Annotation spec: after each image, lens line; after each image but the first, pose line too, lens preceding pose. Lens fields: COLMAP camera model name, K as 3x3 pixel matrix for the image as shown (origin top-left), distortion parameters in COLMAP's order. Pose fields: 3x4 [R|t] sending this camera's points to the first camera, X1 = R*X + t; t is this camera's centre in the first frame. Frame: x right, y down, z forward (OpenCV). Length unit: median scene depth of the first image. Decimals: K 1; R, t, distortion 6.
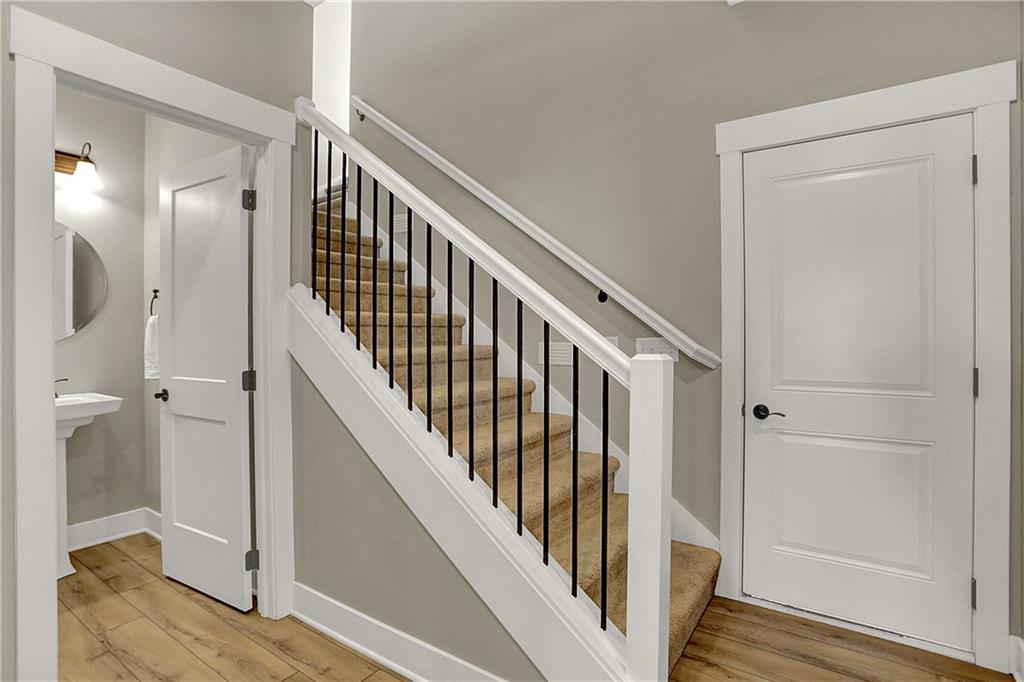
lens RADIAL K [[523.0, 0, 516.5], [0, 523.0, 344.5], [0, 0, 1]] dist [-0.074726, 0.035063]
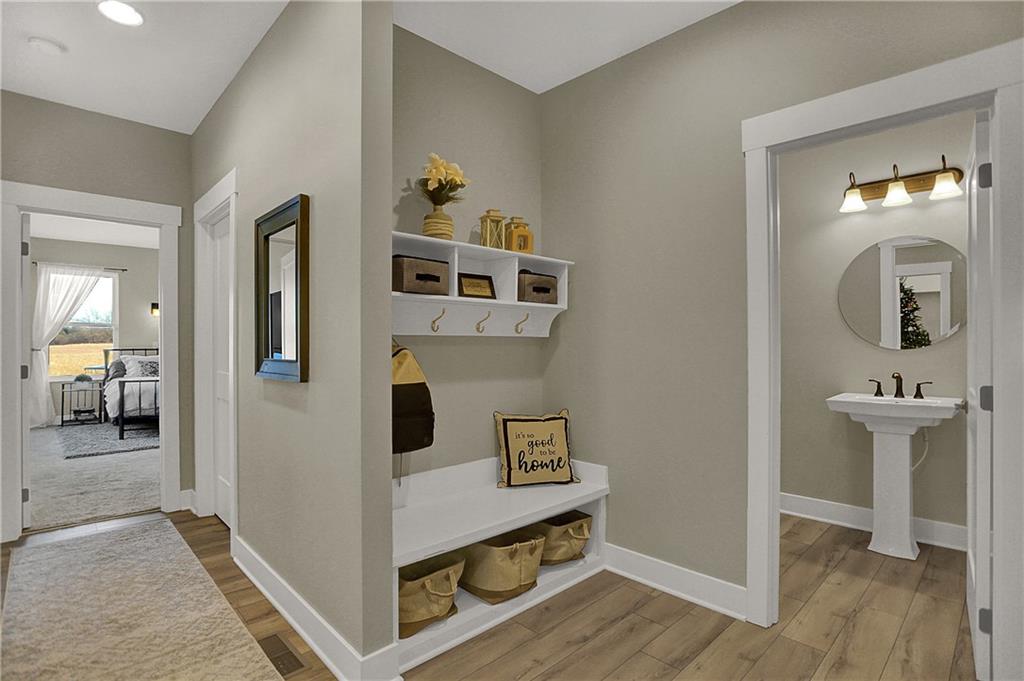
lens RADIAL K [[523.0, 0, 516.5], [0, 523.0, 344.0], [0, 0, 1]] dist [-0.074726, 0.035063]
pose [[-0.201854, 0.006068, -0.979397, 0.408706], [-0.012559, 0.999883, 0.008783, -0.012668], [0.979335, 0.014073, -0.201754, 0.429096]]
